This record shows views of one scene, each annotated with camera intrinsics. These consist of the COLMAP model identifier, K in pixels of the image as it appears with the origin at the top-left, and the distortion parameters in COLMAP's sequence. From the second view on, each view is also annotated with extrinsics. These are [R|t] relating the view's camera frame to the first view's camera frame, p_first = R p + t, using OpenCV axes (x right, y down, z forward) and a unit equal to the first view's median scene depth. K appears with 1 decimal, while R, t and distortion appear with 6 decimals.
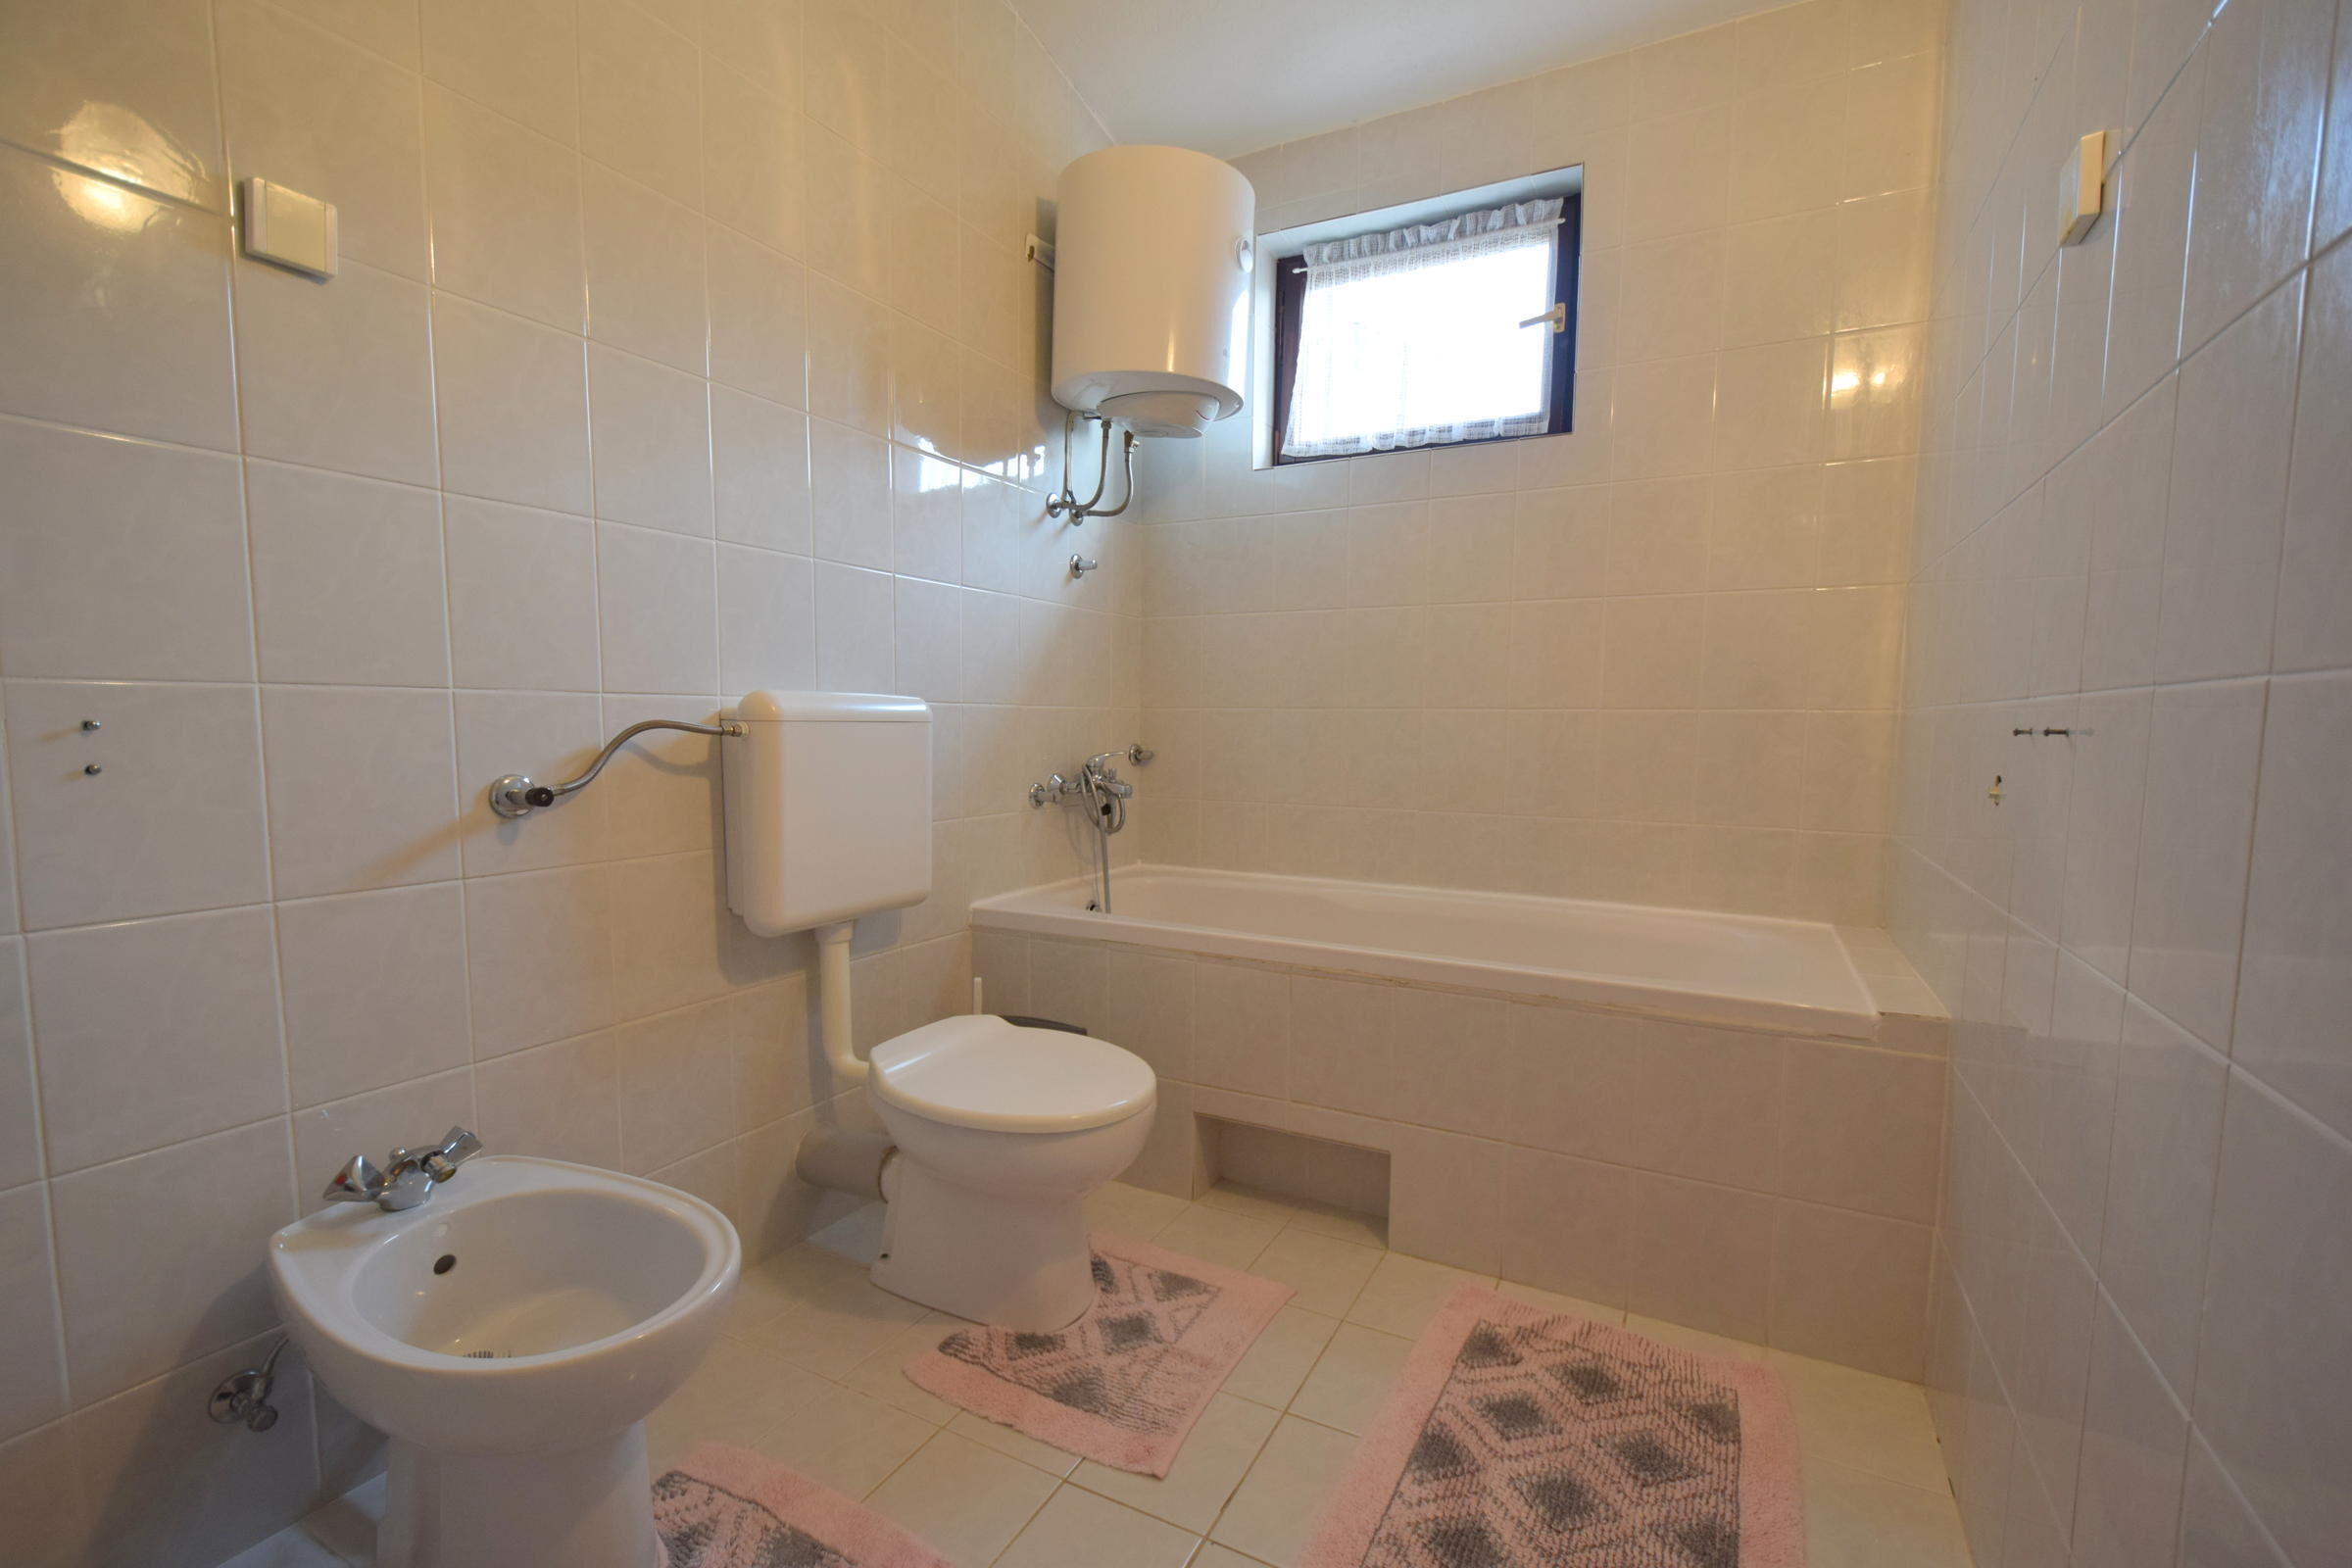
lens RADIAL K [[1023.2, 0, 1181.8], [0, 1023.2, 788.7], [0, 0, 1]] dist [0.005217, -0.003816]
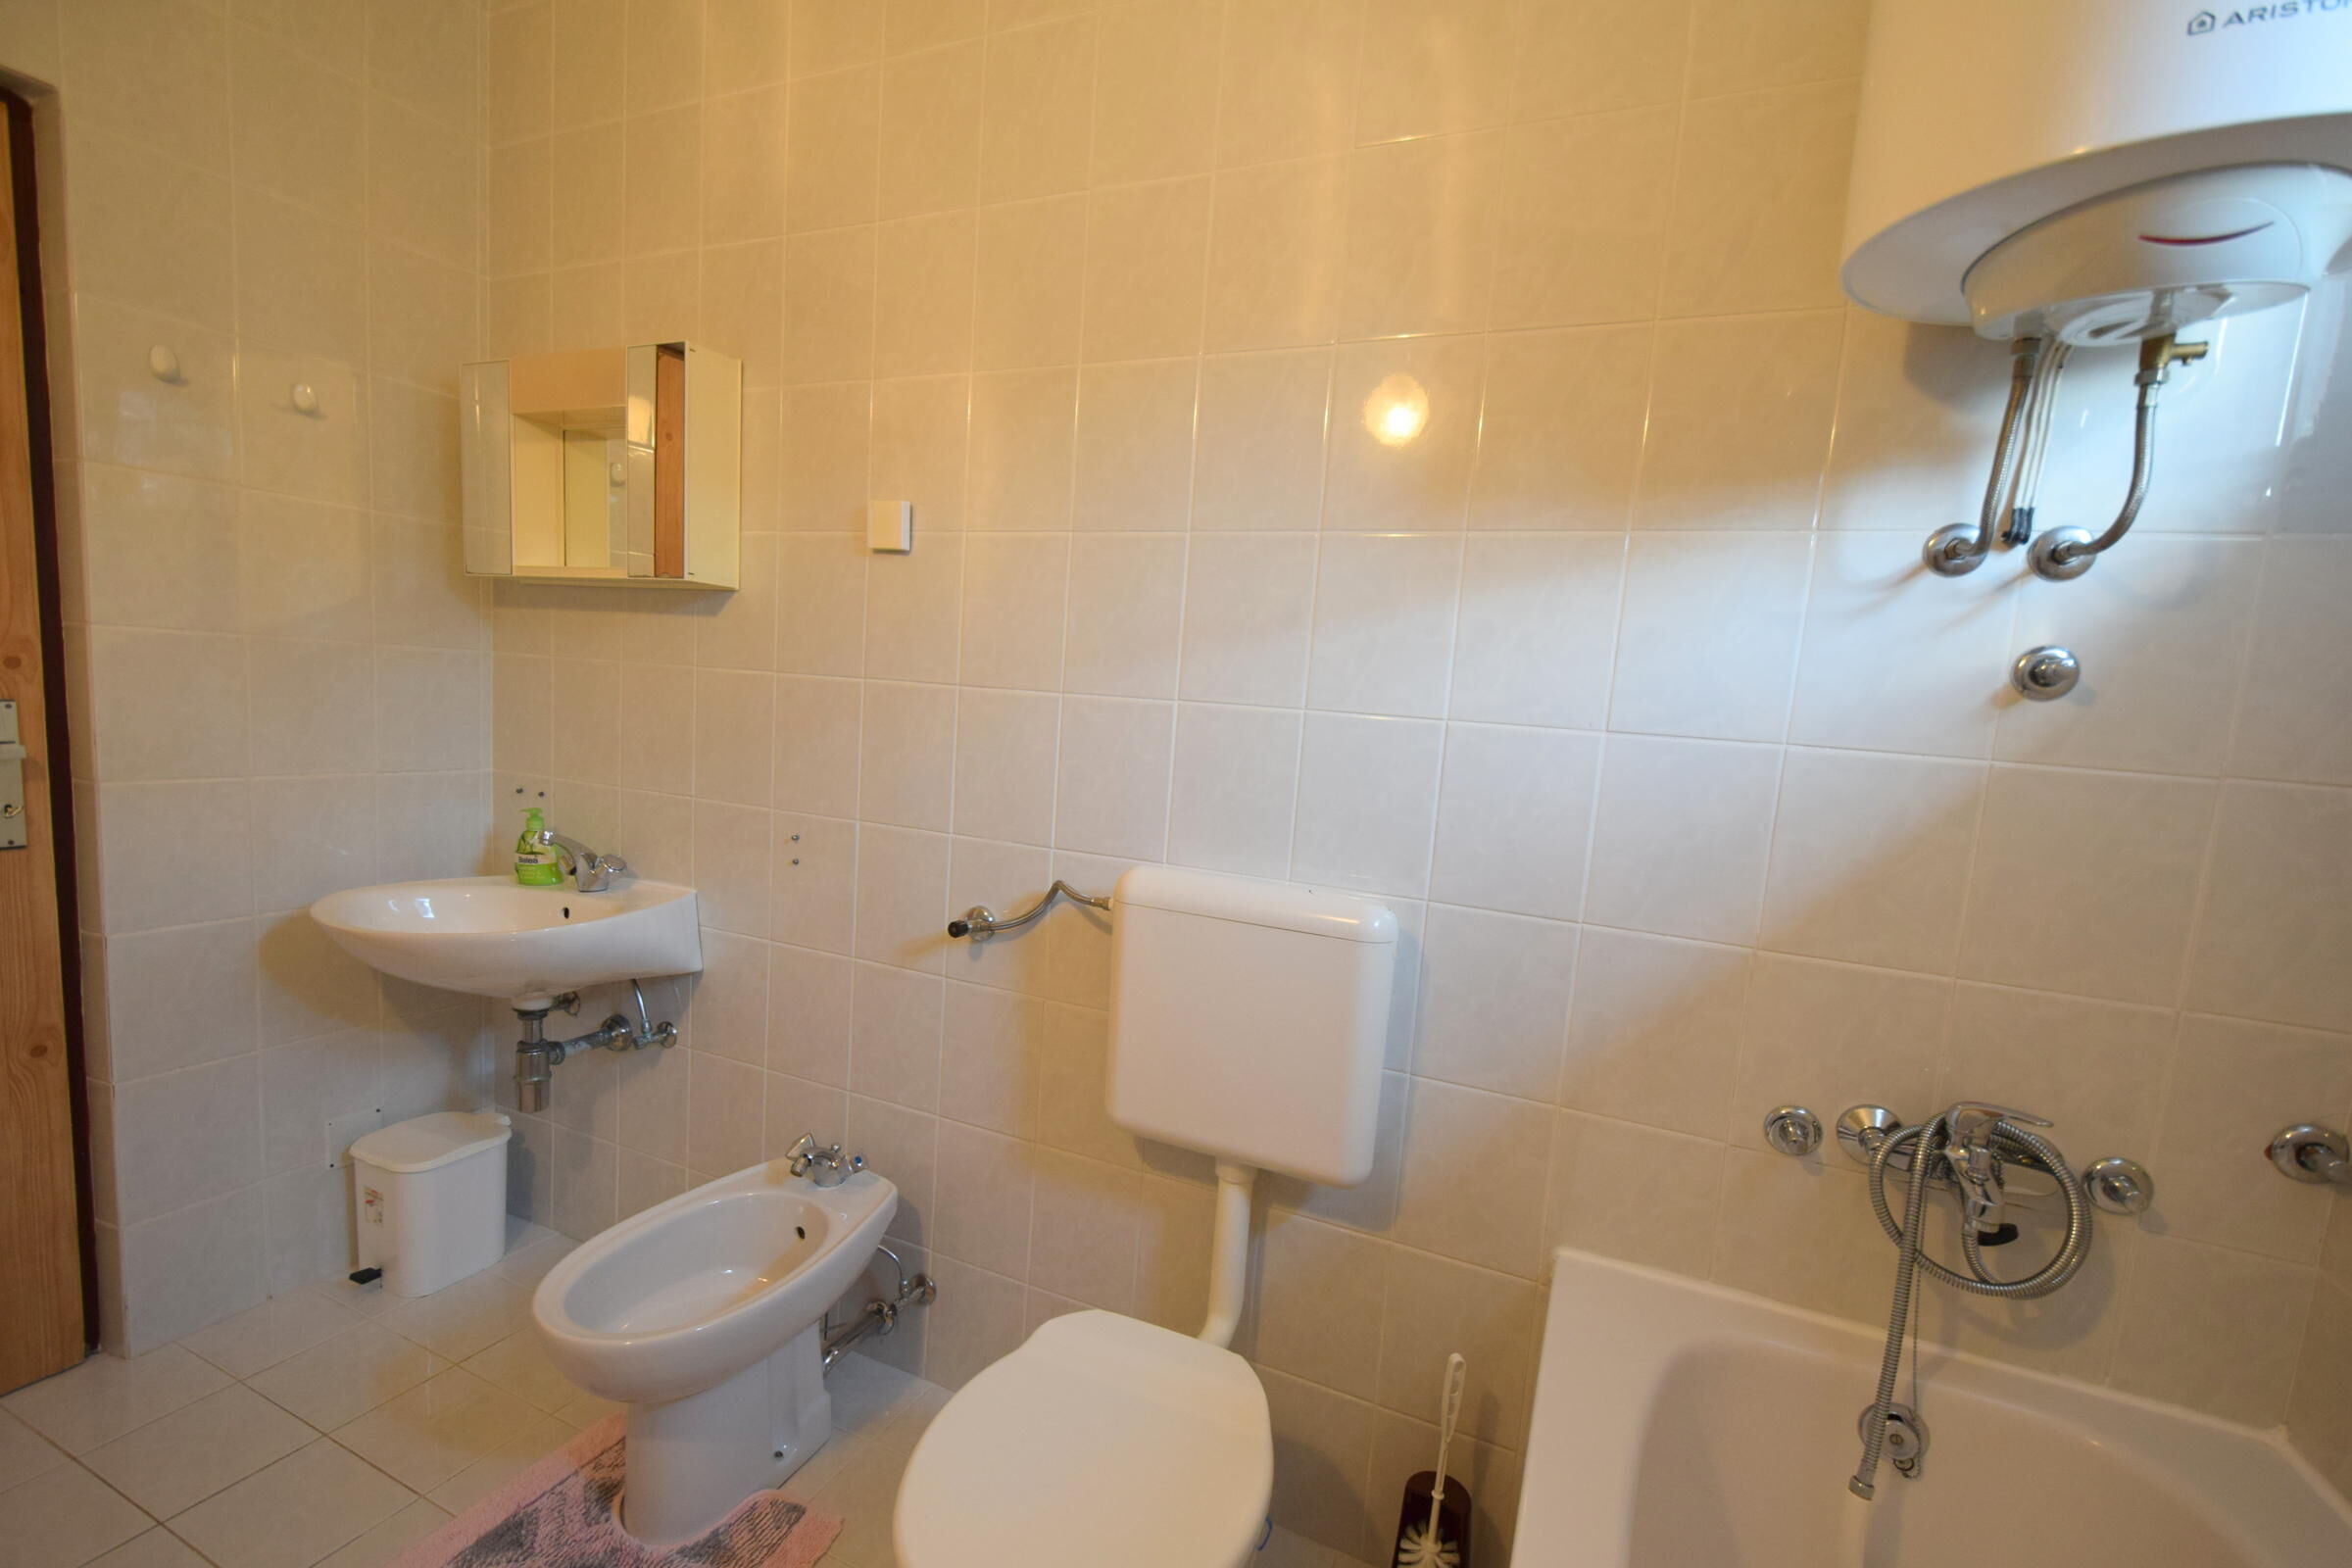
lens RADIAL K [[1023.2, 0, 1177.3], [0, 1023.2, 800.3], [0, 0, 1]] dist [0.005217, -0.003816]
pose [[0.071359, 0.085743, -0.993759, 0.326885], [-0.139059, 0.987424, 0.075211, -0.149305], [0.987710, 0.132824, 0.082385, 0.628832]]
